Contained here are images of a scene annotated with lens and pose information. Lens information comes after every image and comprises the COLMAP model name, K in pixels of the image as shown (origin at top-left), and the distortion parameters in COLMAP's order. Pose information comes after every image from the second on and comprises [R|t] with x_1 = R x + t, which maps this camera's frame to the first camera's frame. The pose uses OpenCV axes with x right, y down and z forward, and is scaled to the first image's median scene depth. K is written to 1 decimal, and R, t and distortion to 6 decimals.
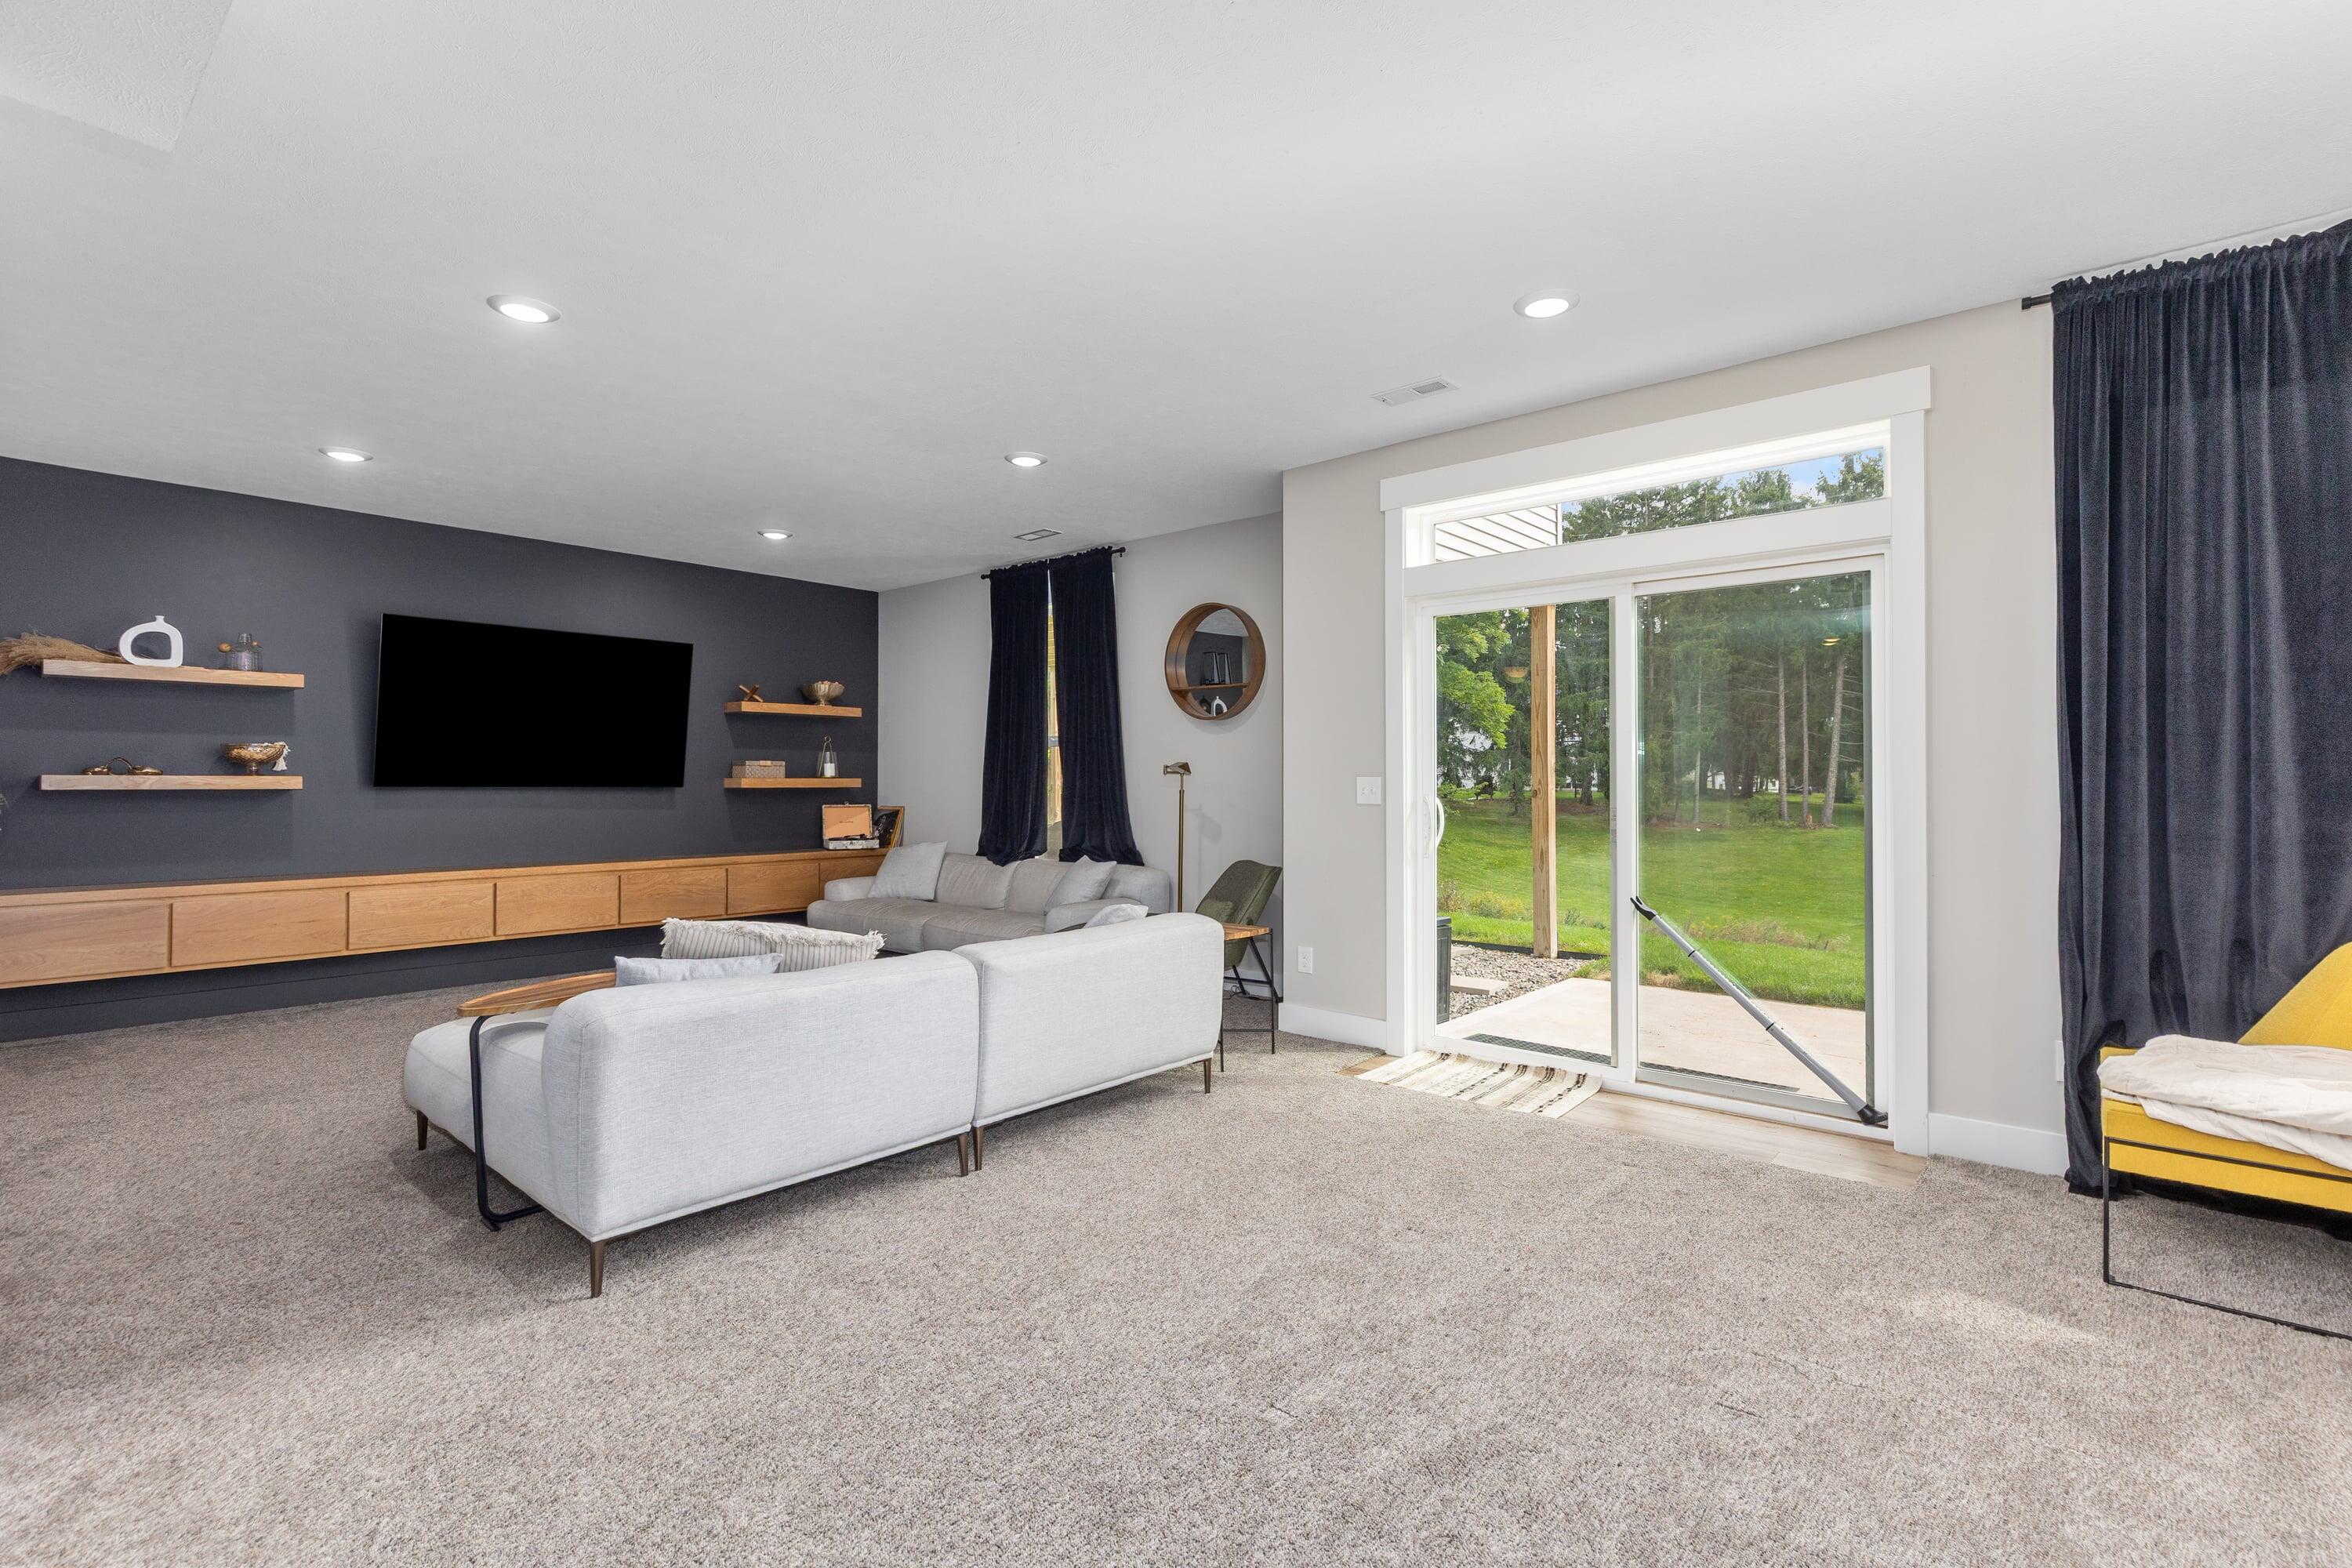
lens RADIAL K [[1055.1, 0, 1187.5], [0, 1055.1, 789.9], [0, 0, 1]] dist [-0.001852, -0.000181]
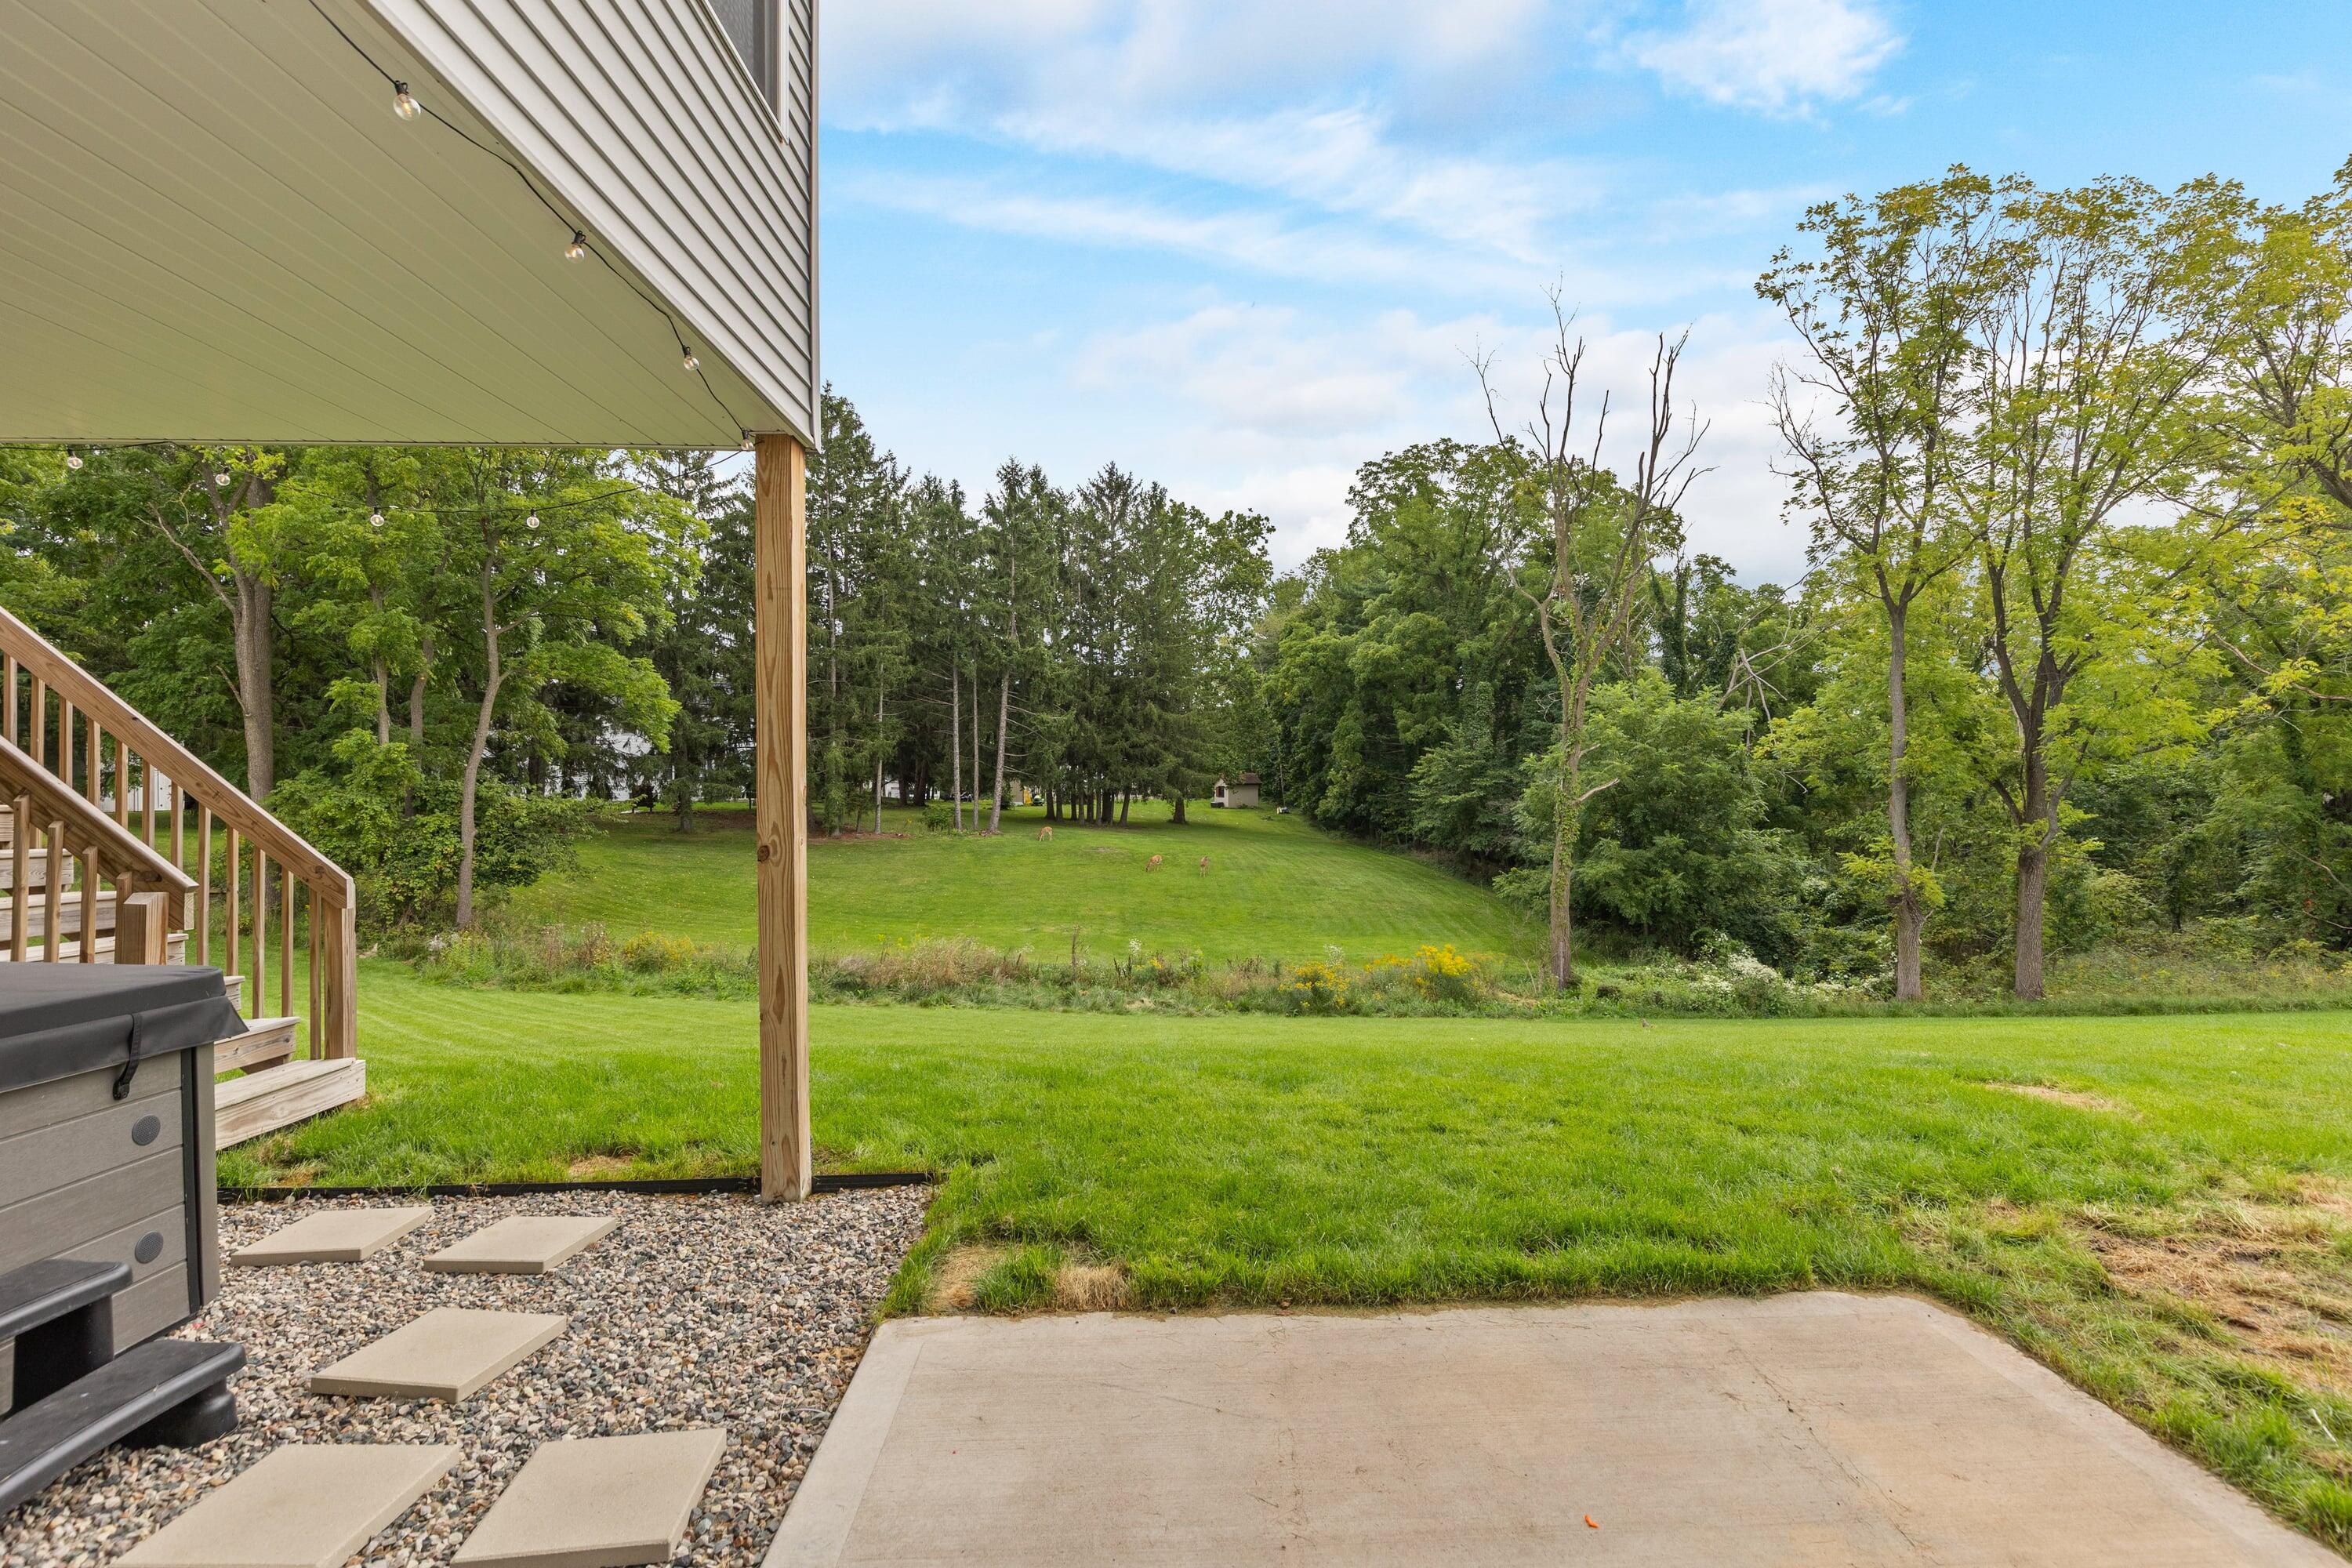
lens RADIAL K [[1055.1, 0, 1187.5], [0, 1055.1, 789.9], [0, 0, 1]] dist [-0.001852, -0.000181]
pose [[0.730520, -0.004052, 0.682879, 0.027227], [0.008378, 0.999960, -0.003029, -0.004078], [-0.682840, 0.007934, 0.730525, 0.097787]]
